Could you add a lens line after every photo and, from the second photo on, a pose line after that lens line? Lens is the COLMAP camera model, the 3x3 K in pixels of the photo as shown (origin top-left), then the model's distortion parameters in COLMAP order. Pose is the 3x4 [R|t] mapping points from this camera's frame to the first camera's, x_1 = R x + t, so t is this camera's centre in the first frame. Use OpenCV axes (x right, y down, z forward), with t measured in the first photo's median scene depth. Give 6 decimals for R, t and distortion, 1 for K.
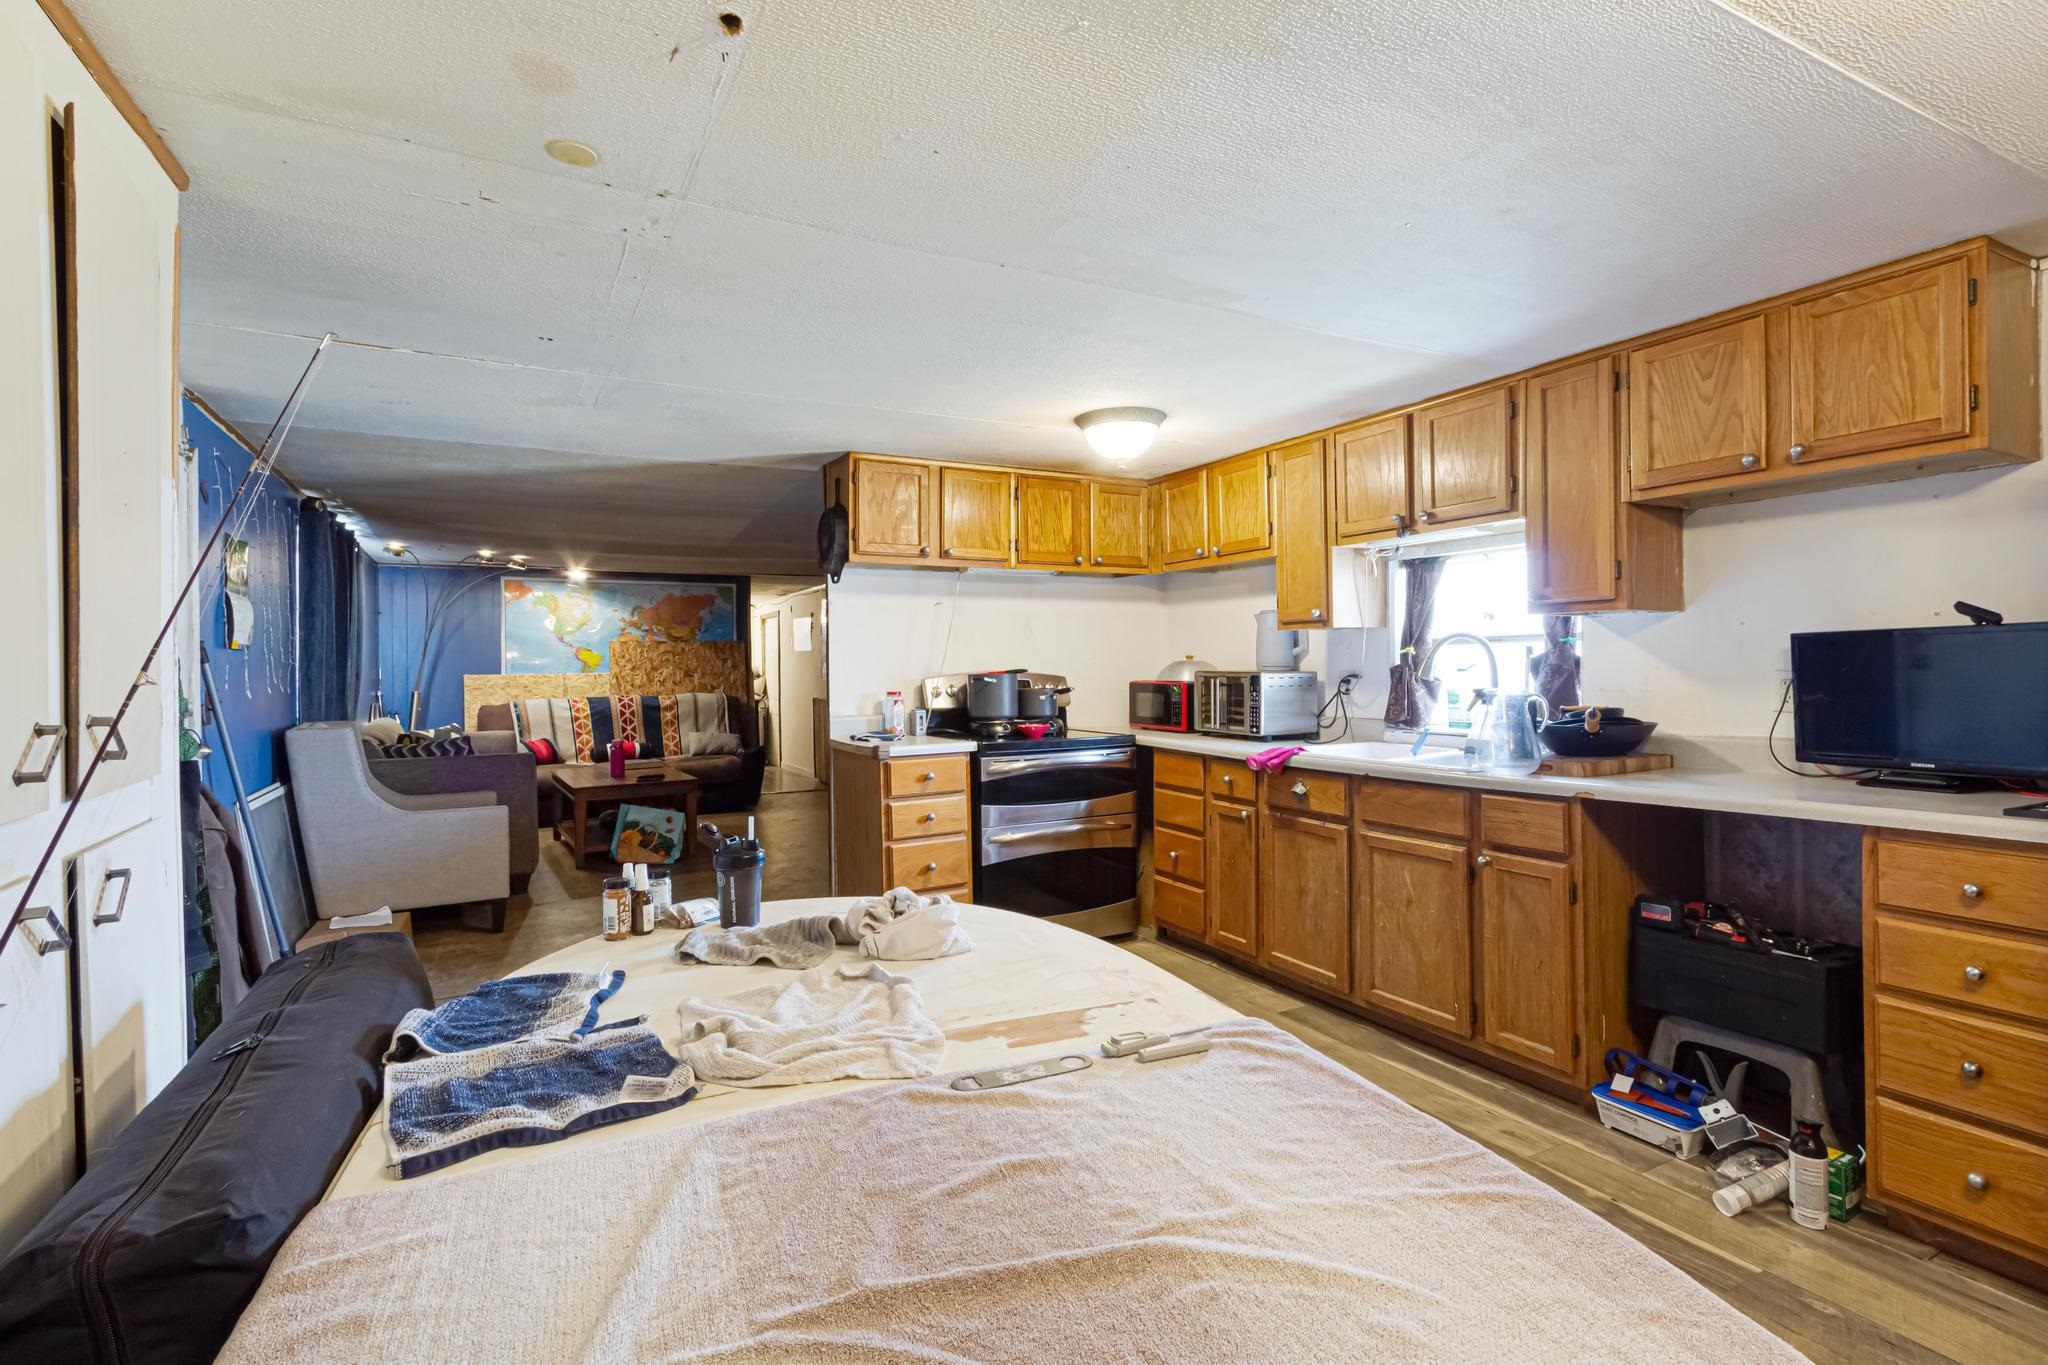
lens RADIAL K [[968.5, 0, 1012.7], [0, 968.5, 661.8], [0, 0, 1]] dist [0.001439, -0.000233]
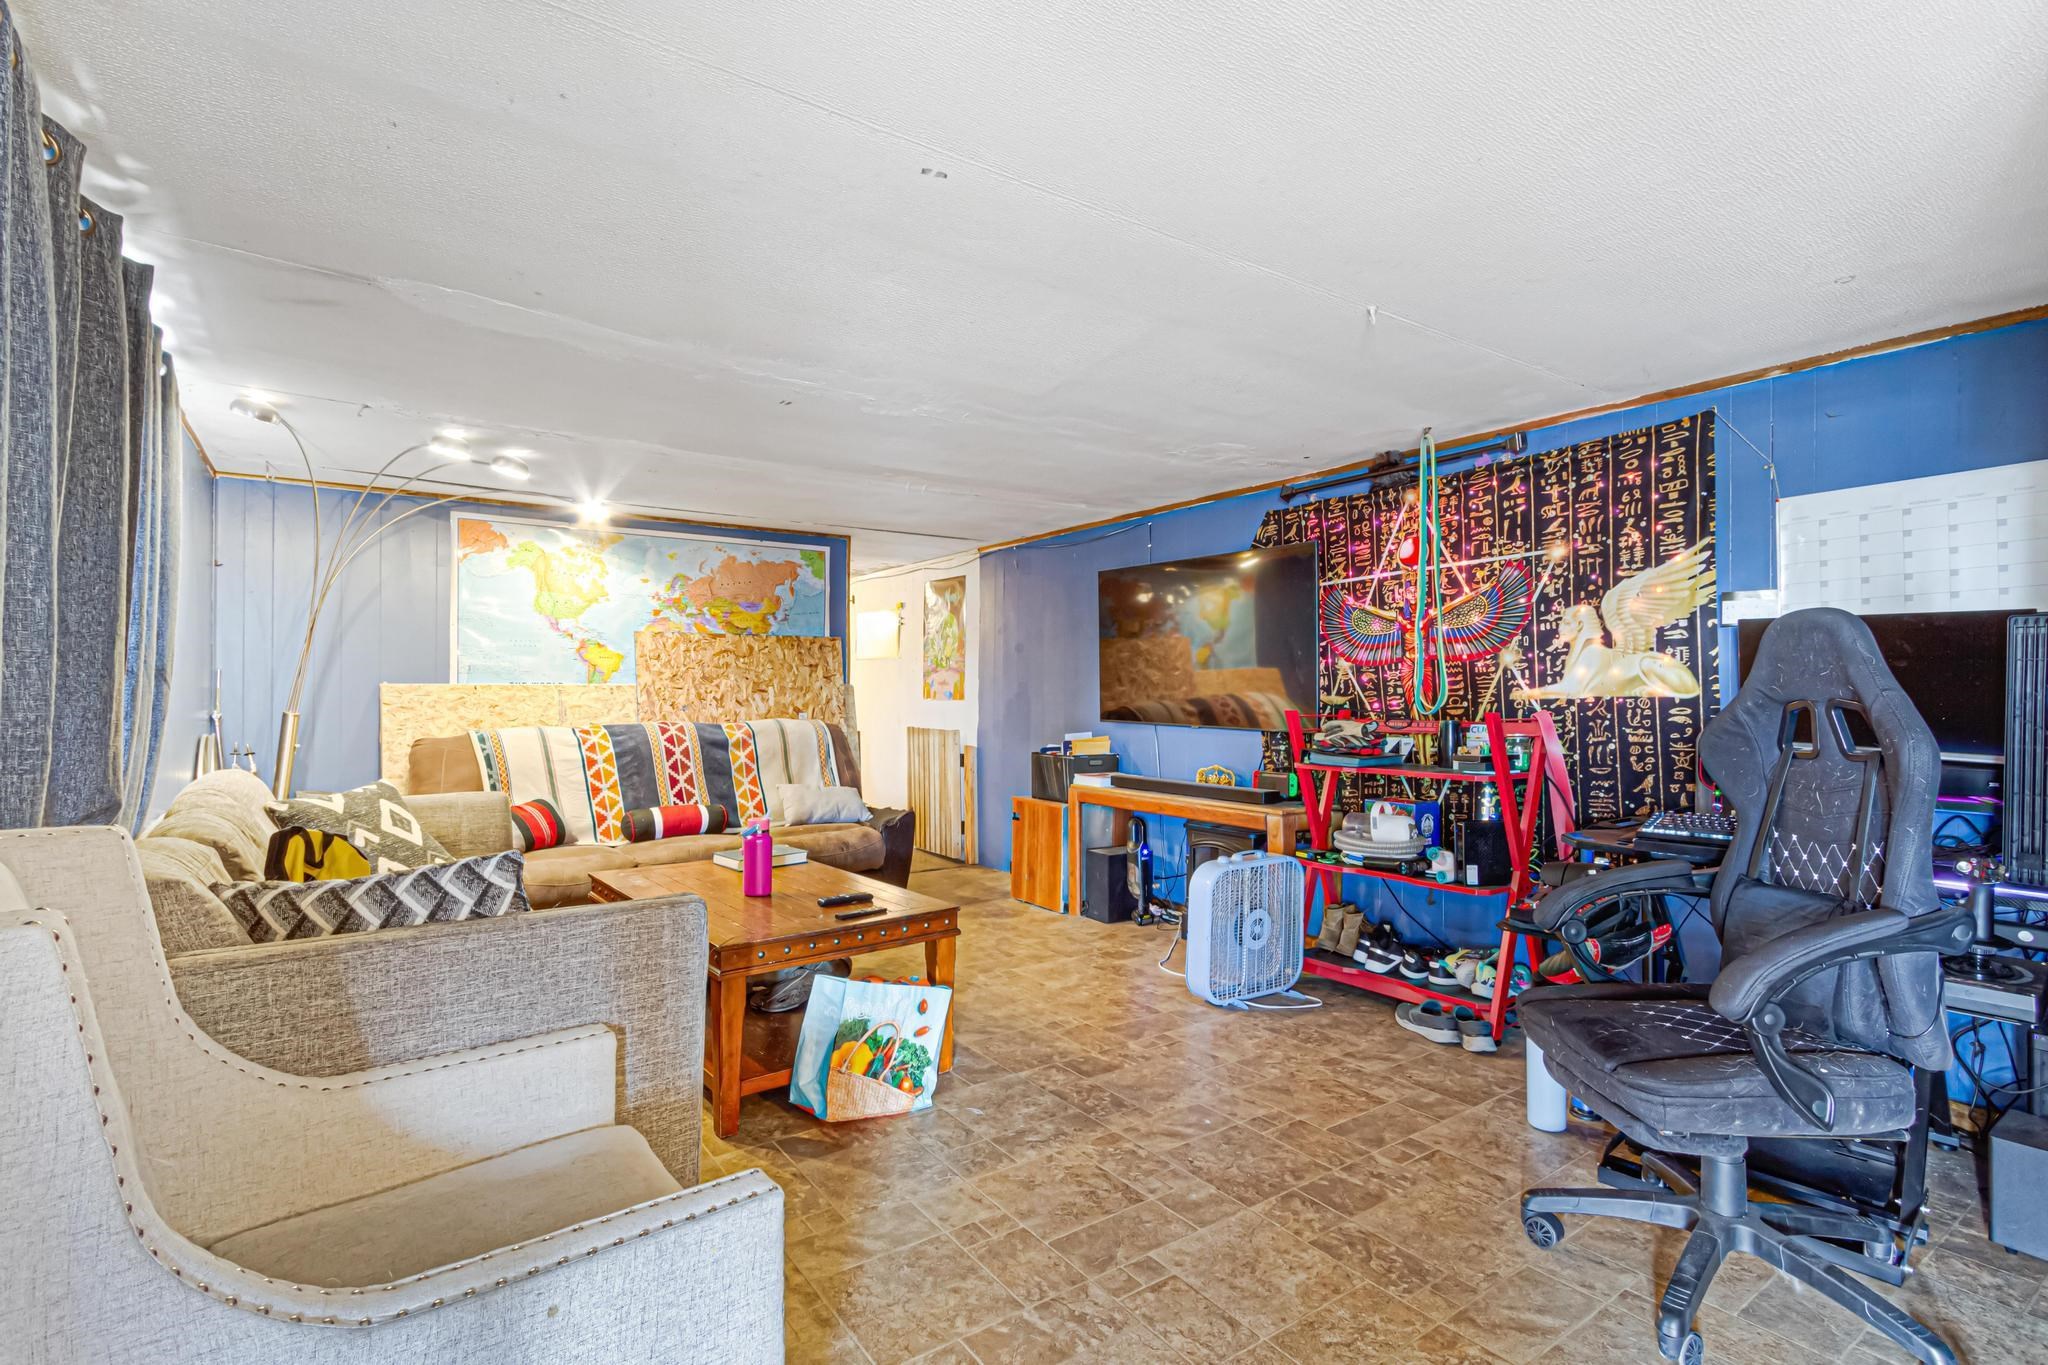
lens RADIAL K [[969.8, 0, 1024.0], [0, 969.8, 682.5], [0, 0, 1]] dist [0.000317, 0.000023]
pose [[0.993003, 0.013182, 0.117353, -0.510397], [-0.012543, 0.999902, -0.006179, 0.023247], [-0.117423, 0.004664, 0.993071, 0.777503]]
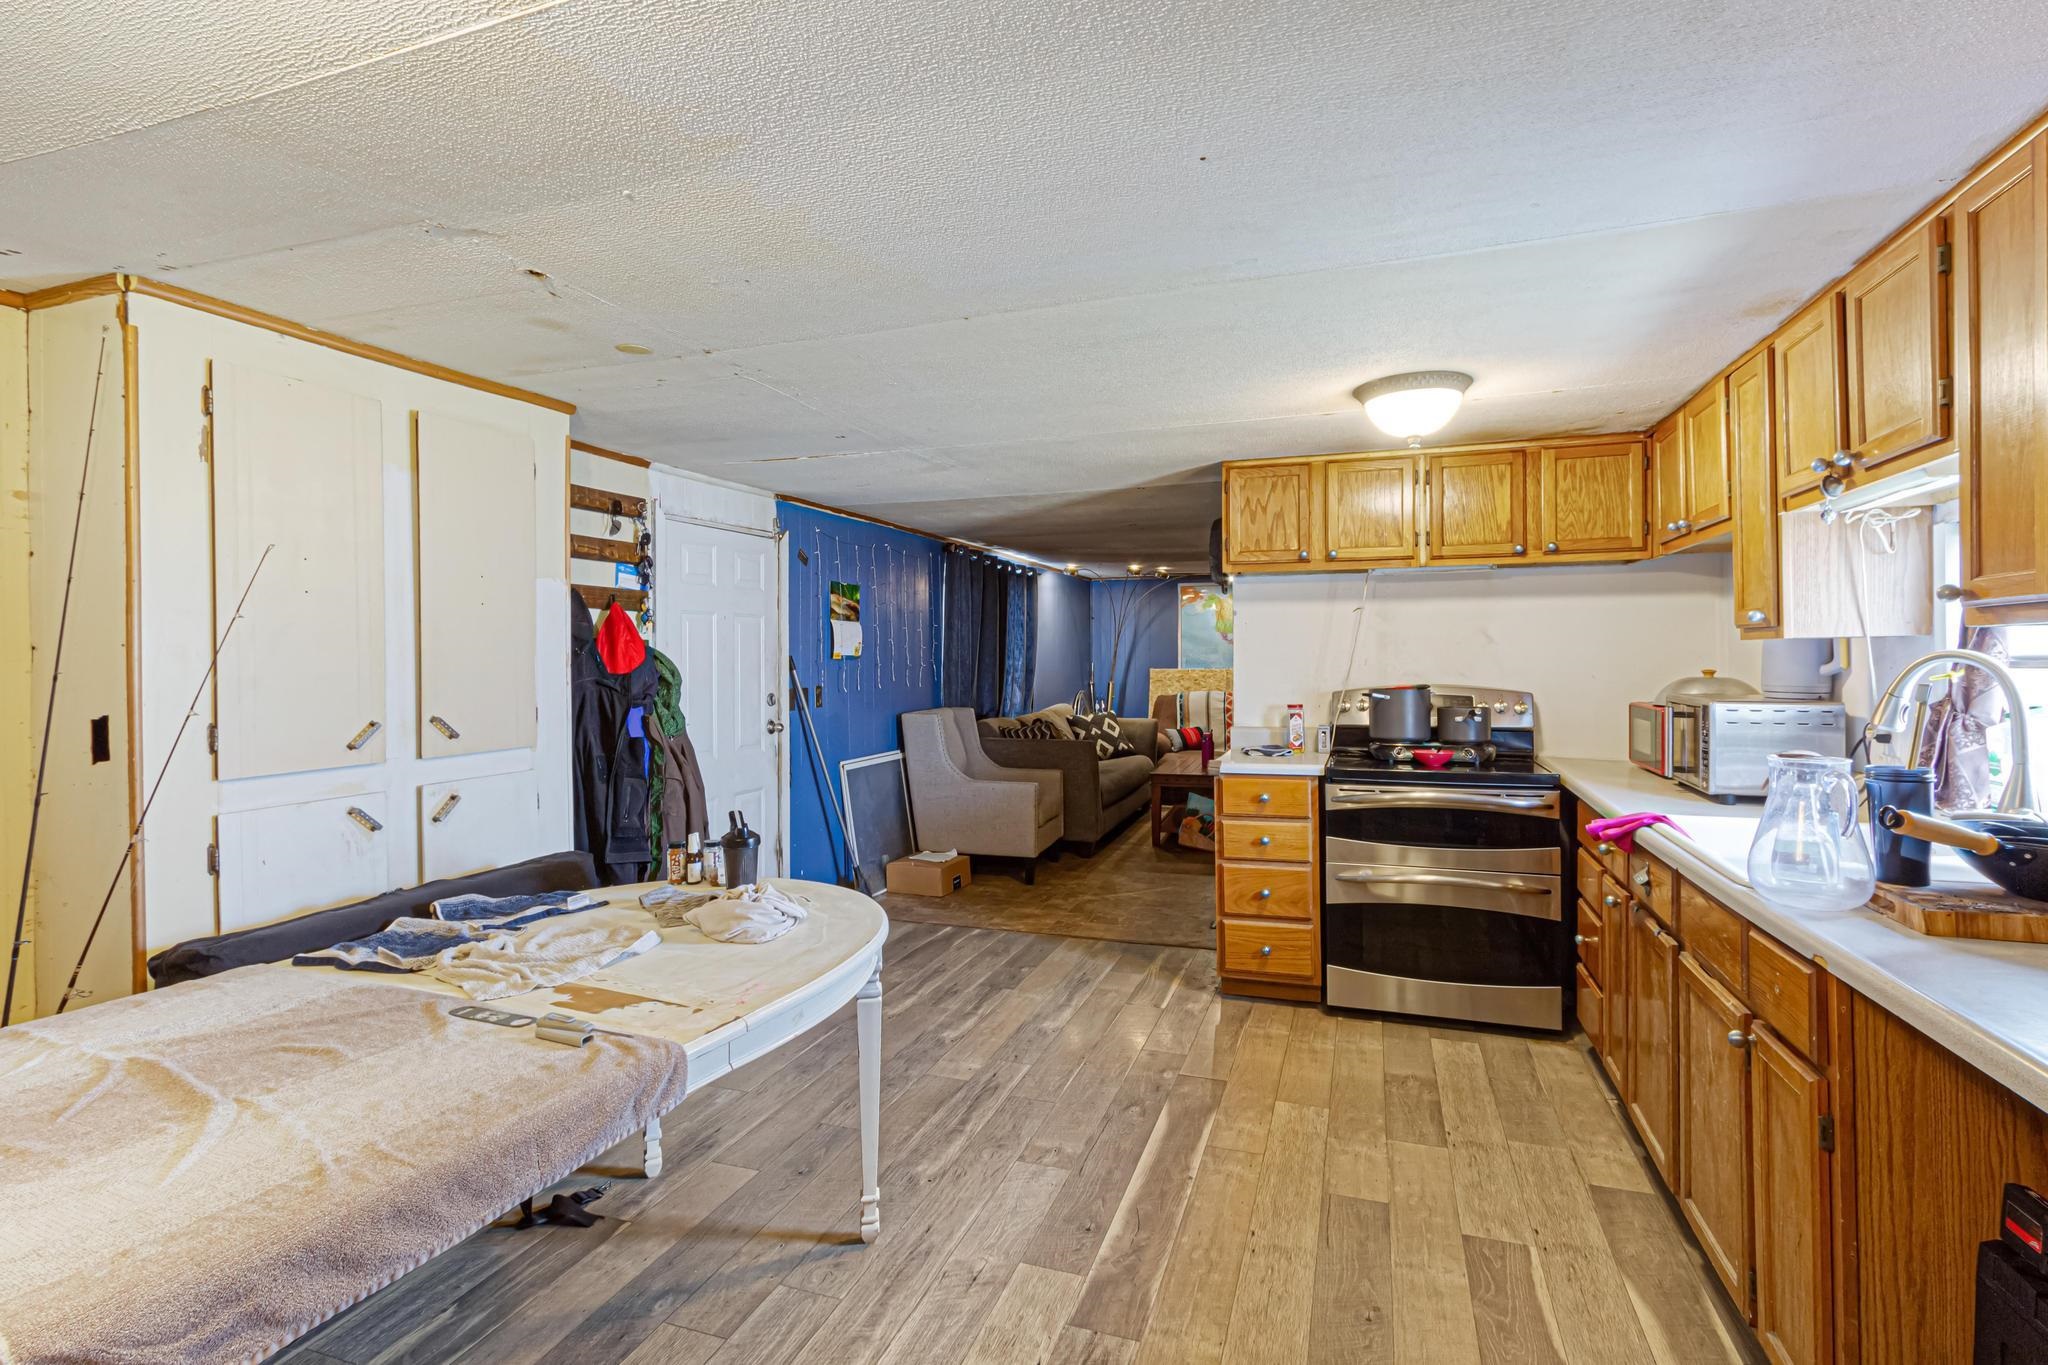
lens RADIAL K [[975.0, 0, 1027.1], [0, 975.0, 646.9], [0, 0, 1]] dist [0.001704, -0.000237]
pose [[0.678918, -0.000046, -0.734214, 0.396342], [0.000094, 1.000000, 0.000025, -0.025185], [0.734214, -0.000086, 0.678918, 0.159721]]
